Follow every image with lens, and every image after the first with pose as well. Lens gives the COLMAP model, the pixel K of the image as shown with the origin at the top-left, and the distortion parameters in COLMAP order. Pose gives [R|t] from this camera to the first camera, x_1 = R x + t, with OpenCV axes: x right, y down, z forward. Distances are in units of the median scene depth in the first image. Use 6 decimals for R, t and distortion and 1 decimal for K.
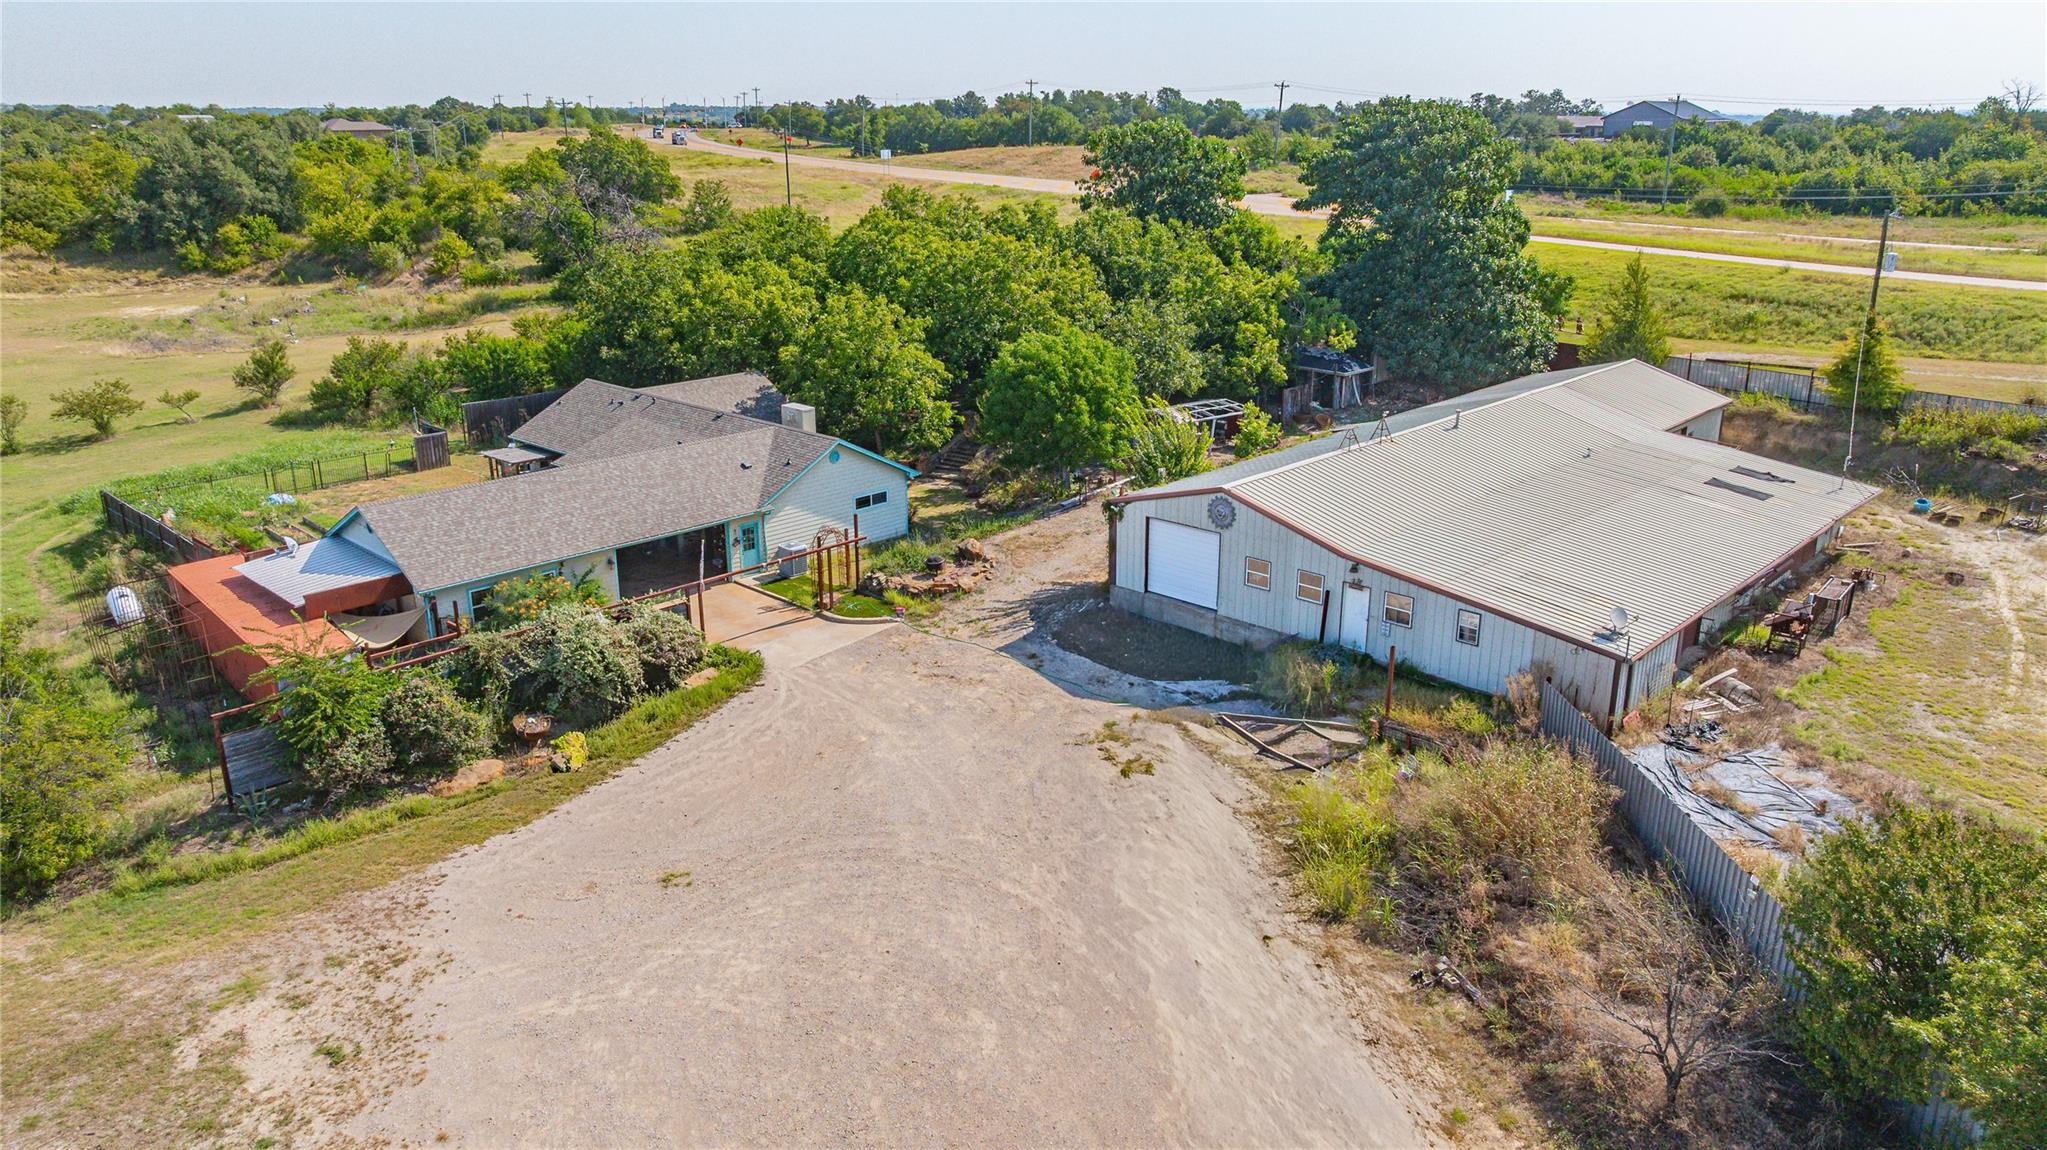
lens RADIAL K [[1423.8, 0, 1023.5], [0, 1423.8, 575.0], [0, 0, 1]] dist [-0.068565, 0.107865]
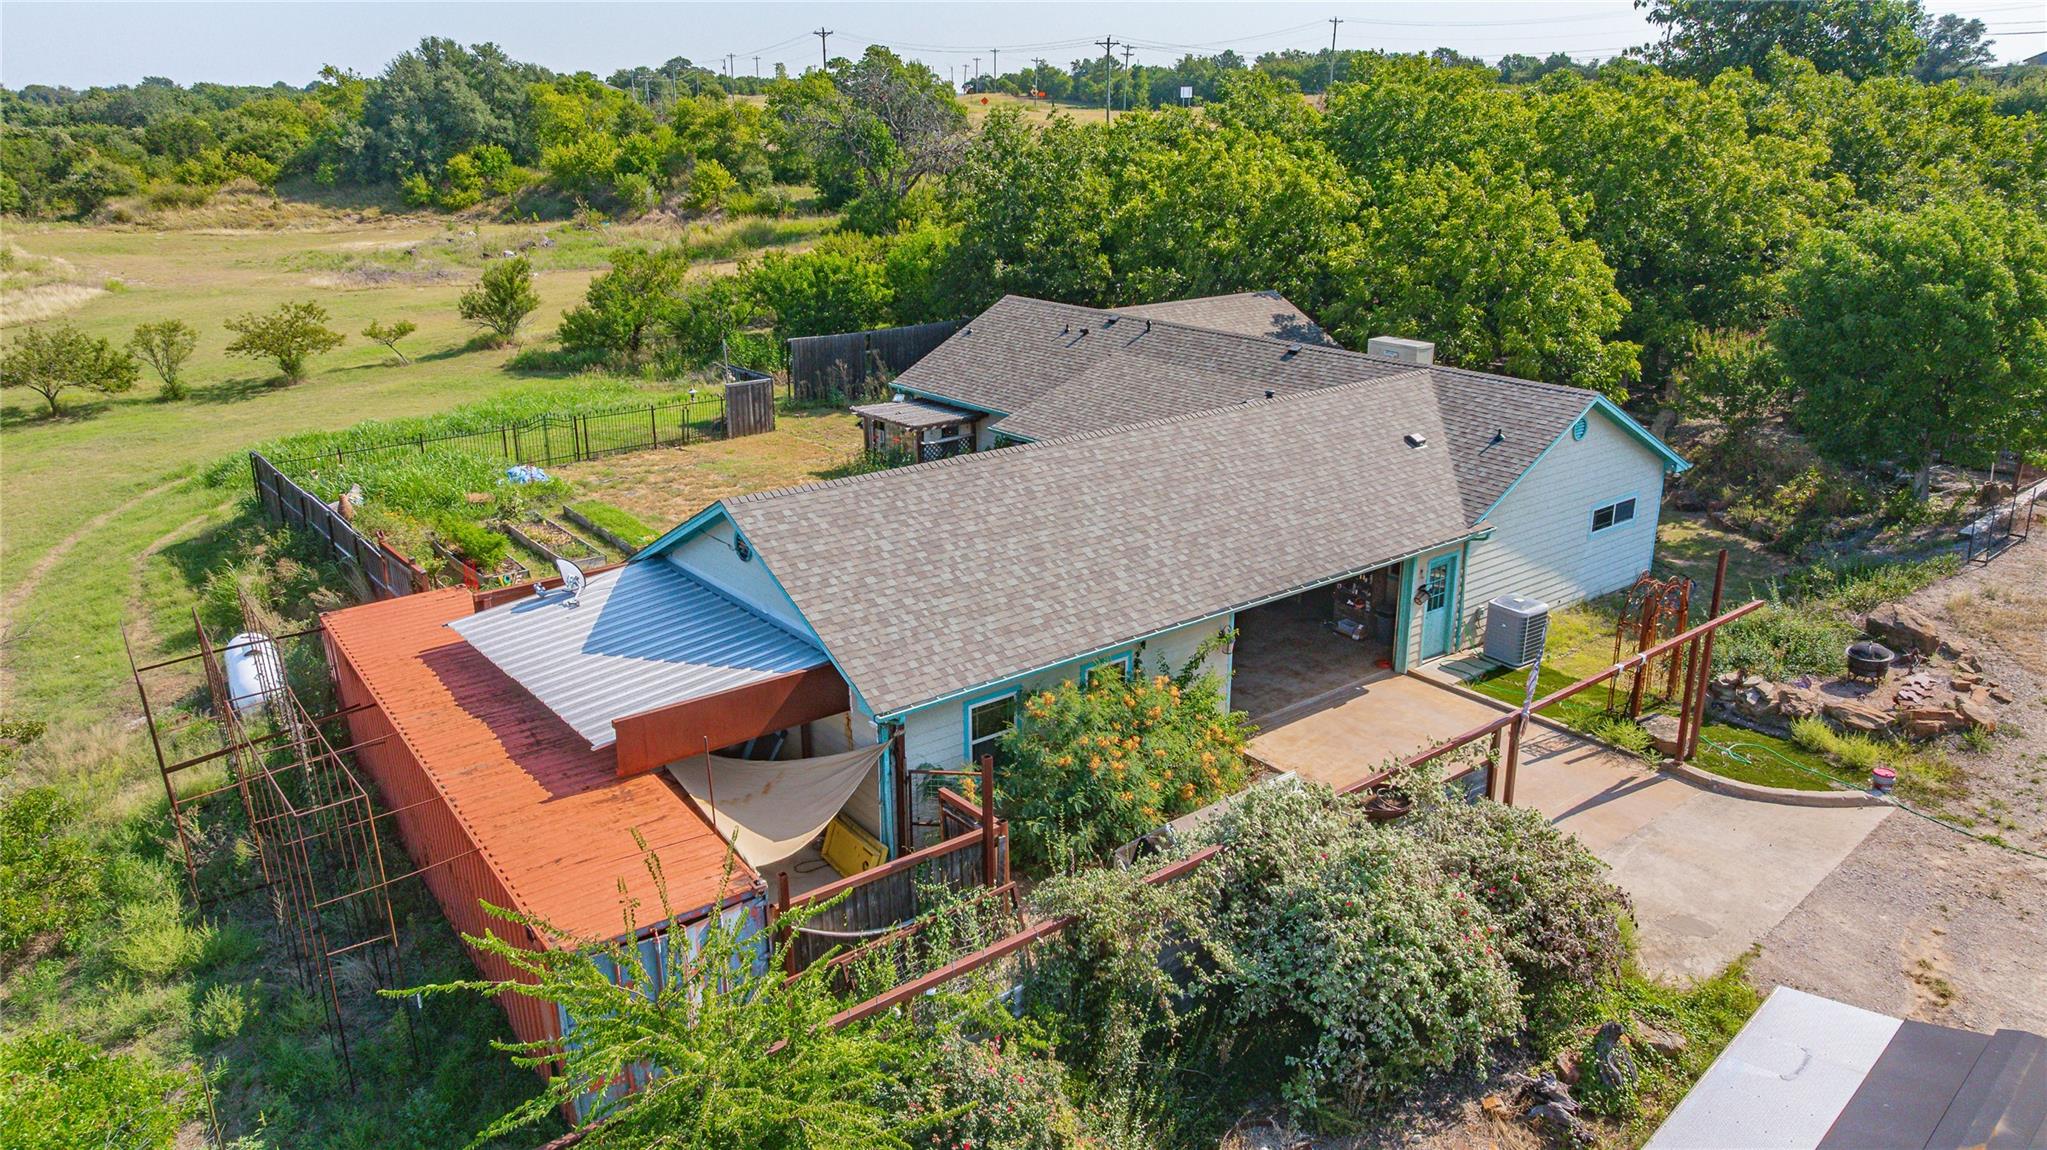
lens RADIAL K [[1436.5, 0, 1023.5], [0, 1436.5, 575.0], [0, 0, 1]] dist [0.011865, -0.000218]
pose [[0.990539, 0.040375, -0.131157, -0.177630], [-0.039869, 0.999184, 0.006478, -0.017827], [0.131311, -0.001188, 0.991340, 0.315436]]
